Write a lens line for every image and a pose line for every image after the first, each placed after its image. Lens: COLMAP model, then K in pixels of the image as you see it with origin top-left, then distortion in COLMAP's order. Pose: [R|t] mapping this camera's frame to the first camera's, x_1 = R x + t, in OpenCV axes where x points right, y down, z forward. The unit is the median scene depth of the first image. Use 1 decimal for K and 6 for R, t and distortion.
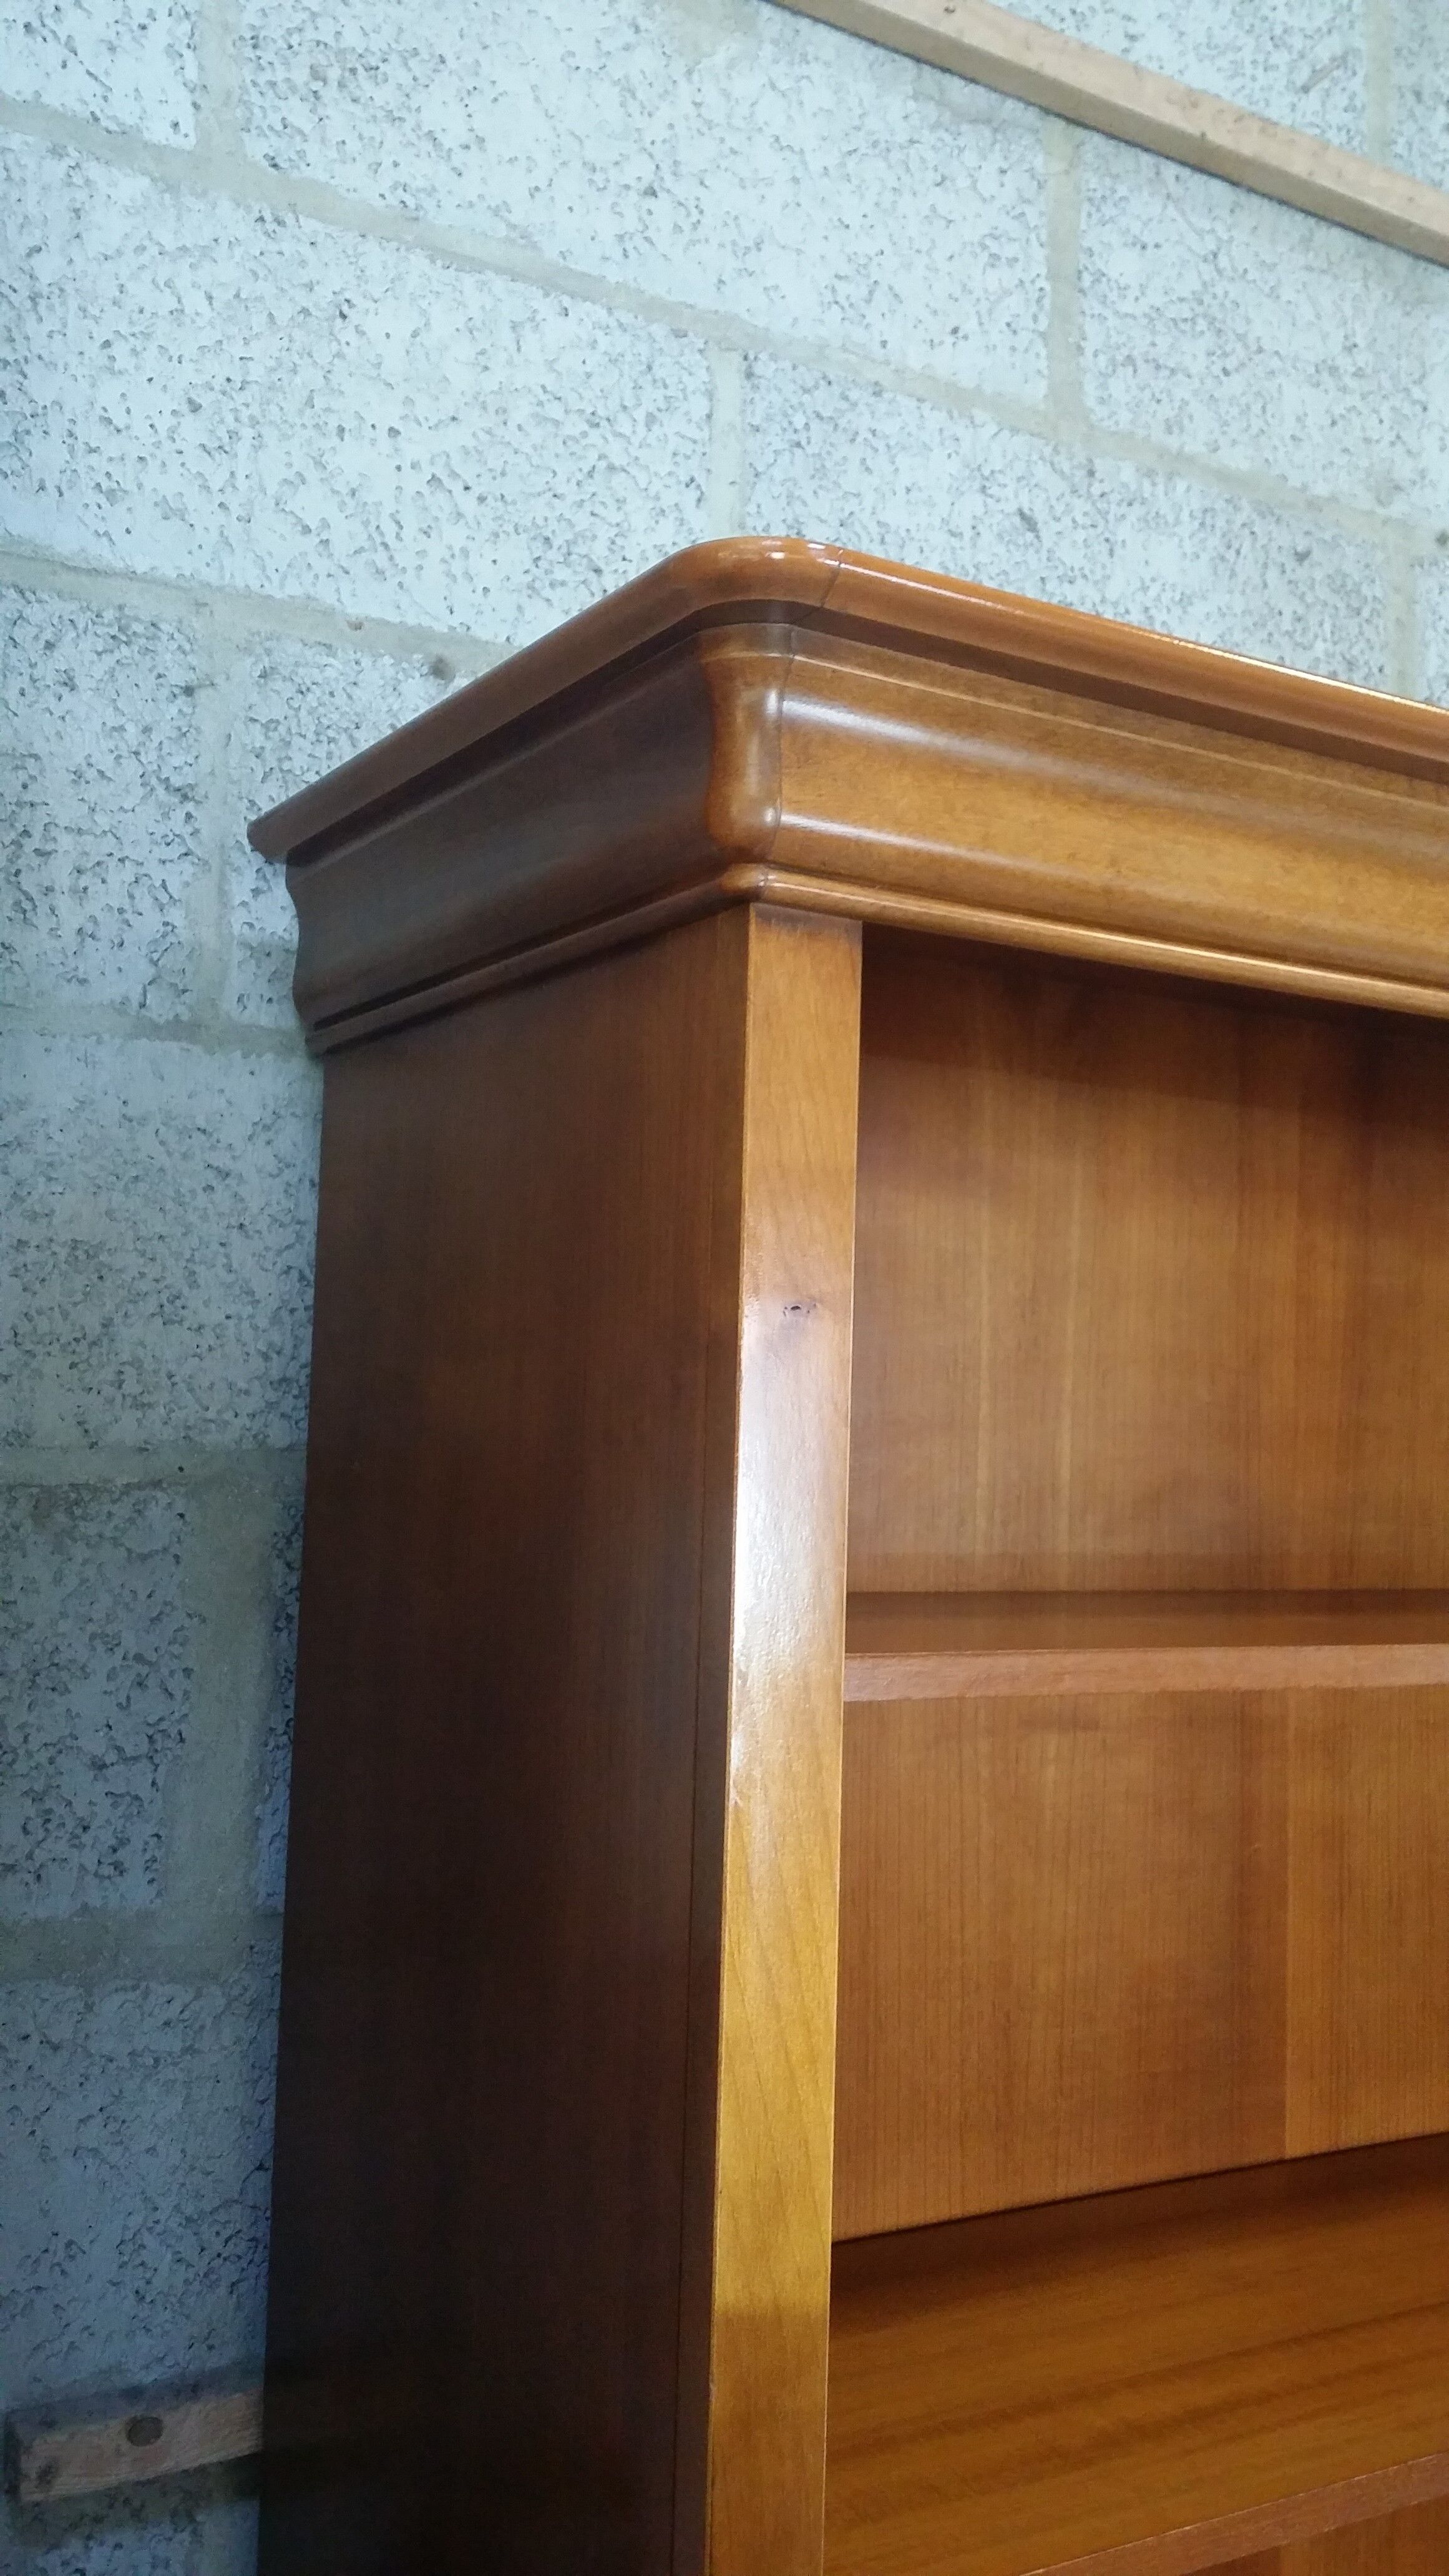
lens RADIAL K [[2320.6, 0, 771.8], [0, 2320.6, 1278.3], [0, 0, 1]] dist [0.106879, -0.209061]
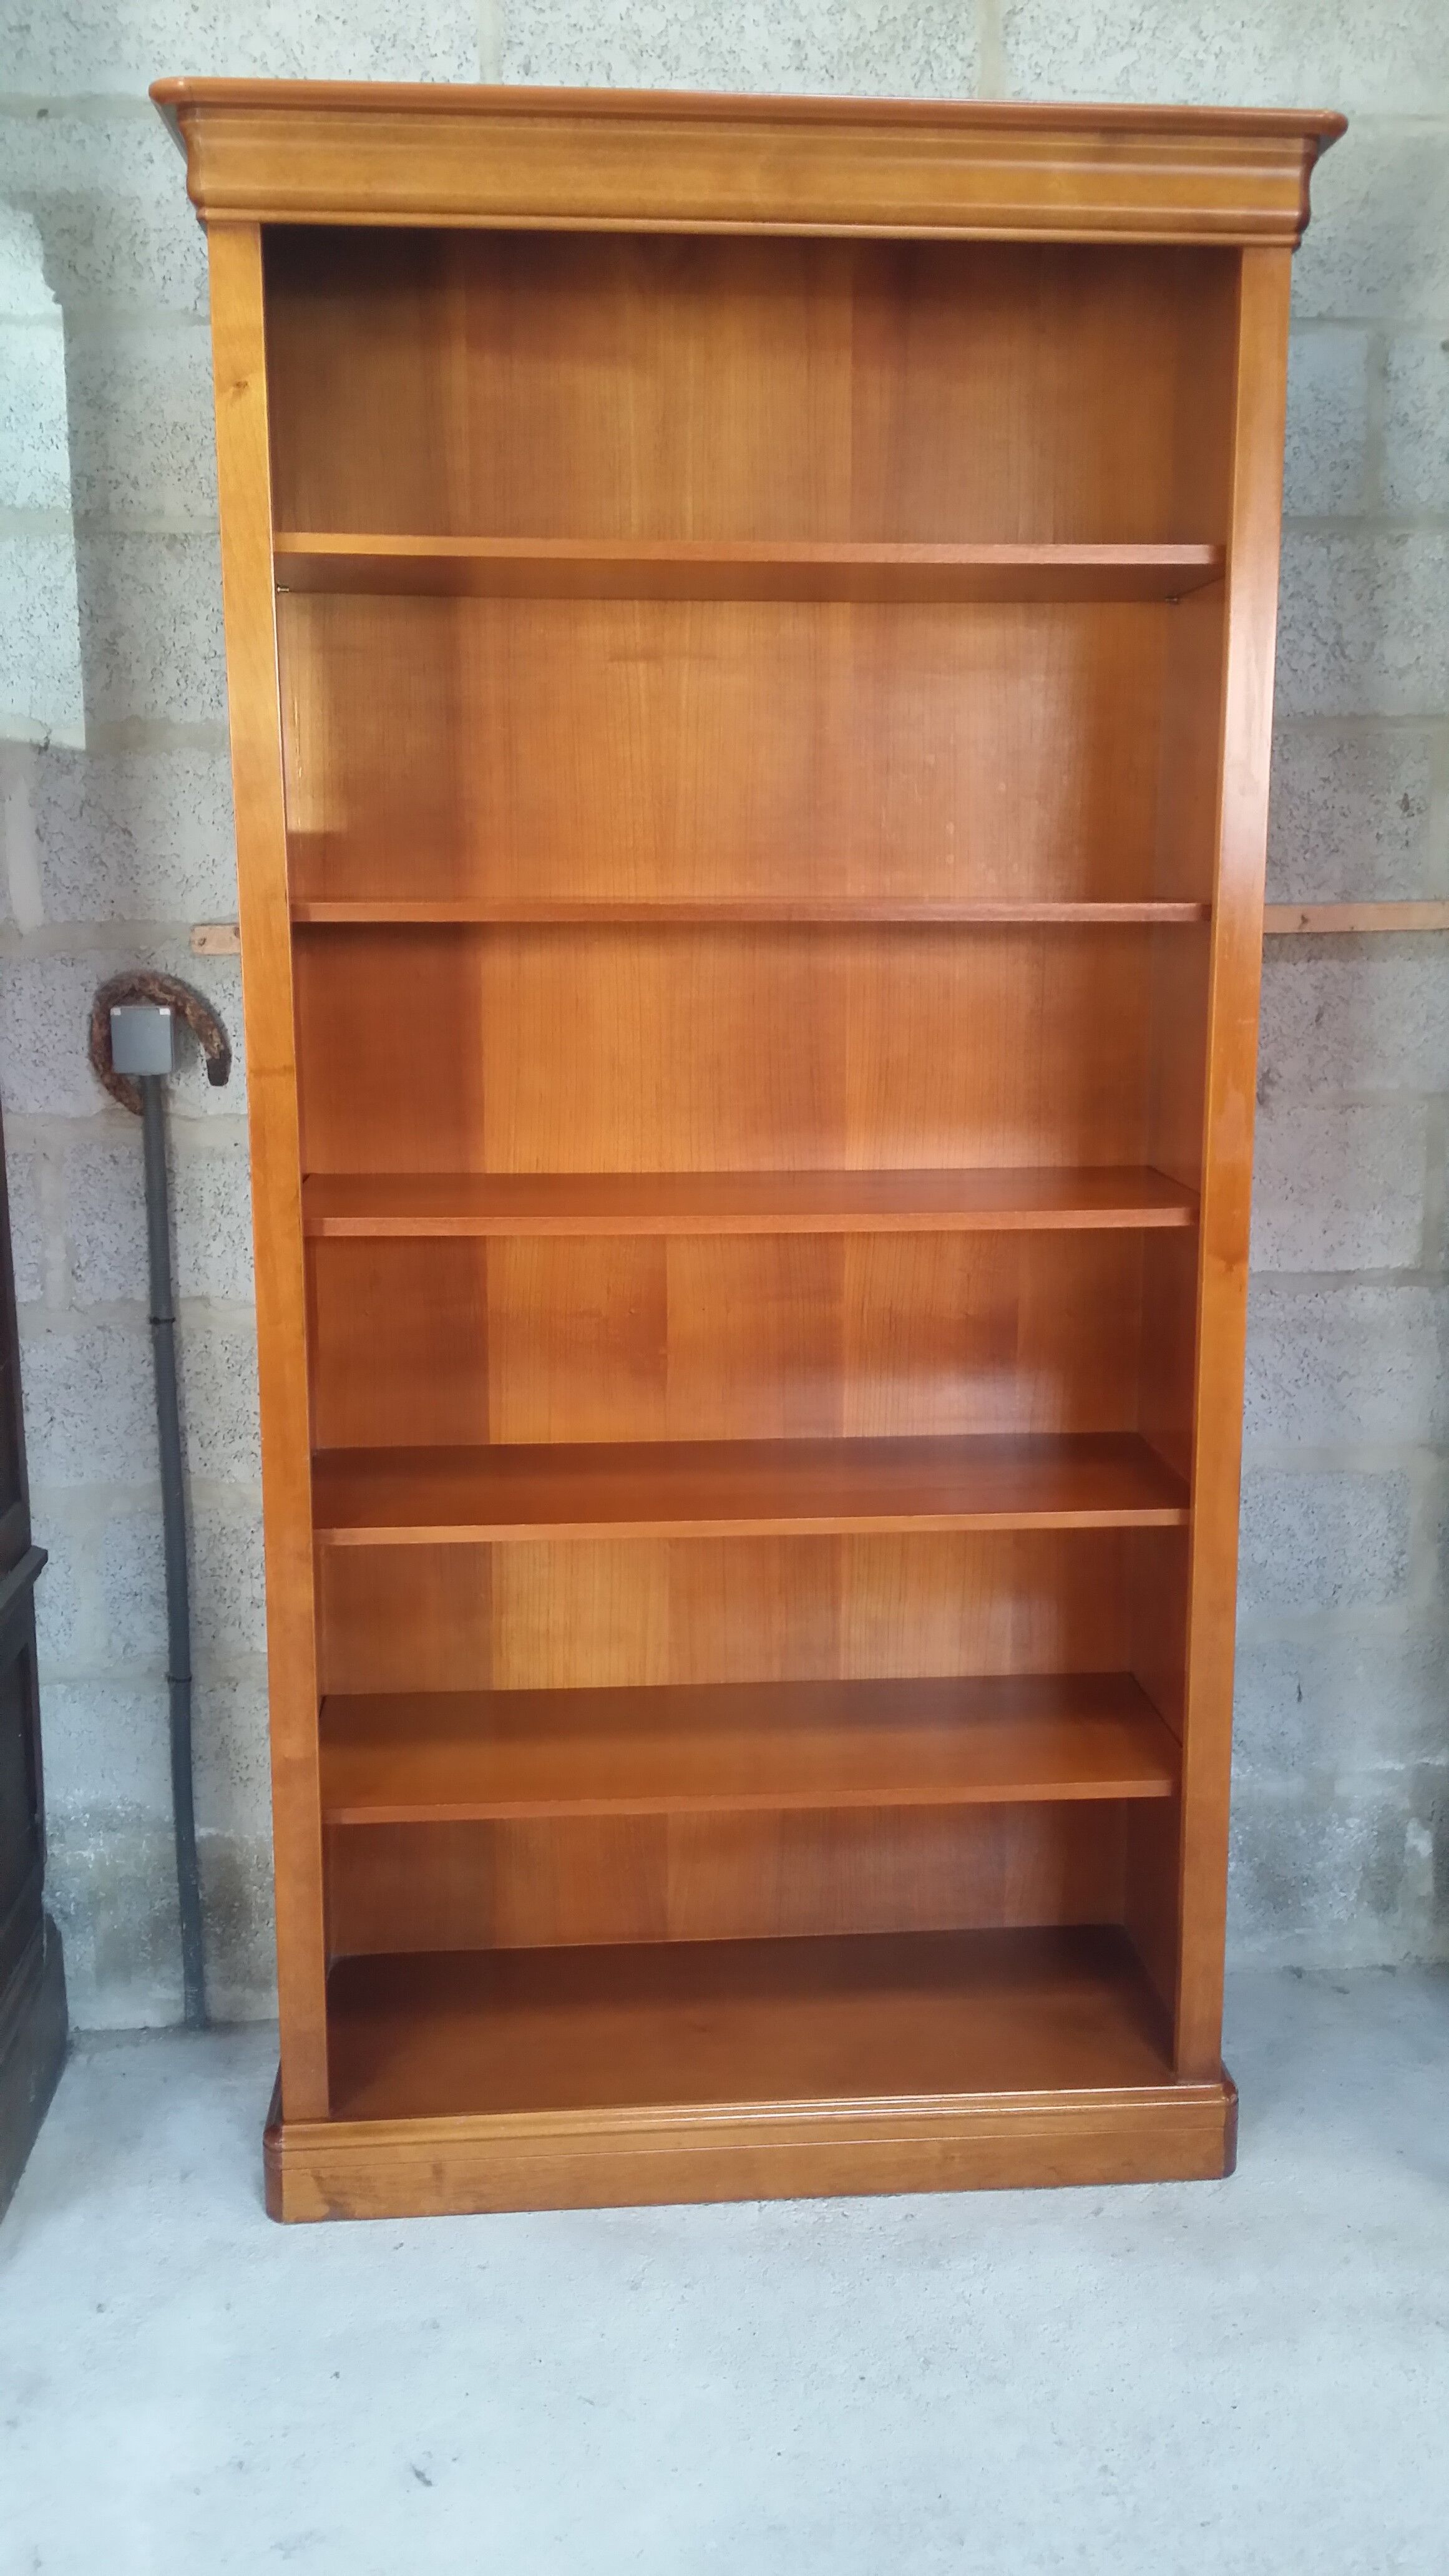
lens RADIAL K [[2323.2, 0, 773.1], [0, 2323.2, 1274.2], [0, 0, 1]] dist [0.047870, -0.099088]
pose [[0.896163, 0.050705, -0.440819, 1.215019], [0.058219, 0.971425, 0.230094, 0.286527], [0.439889, -0.231865, 0.867603, -0.872078]]
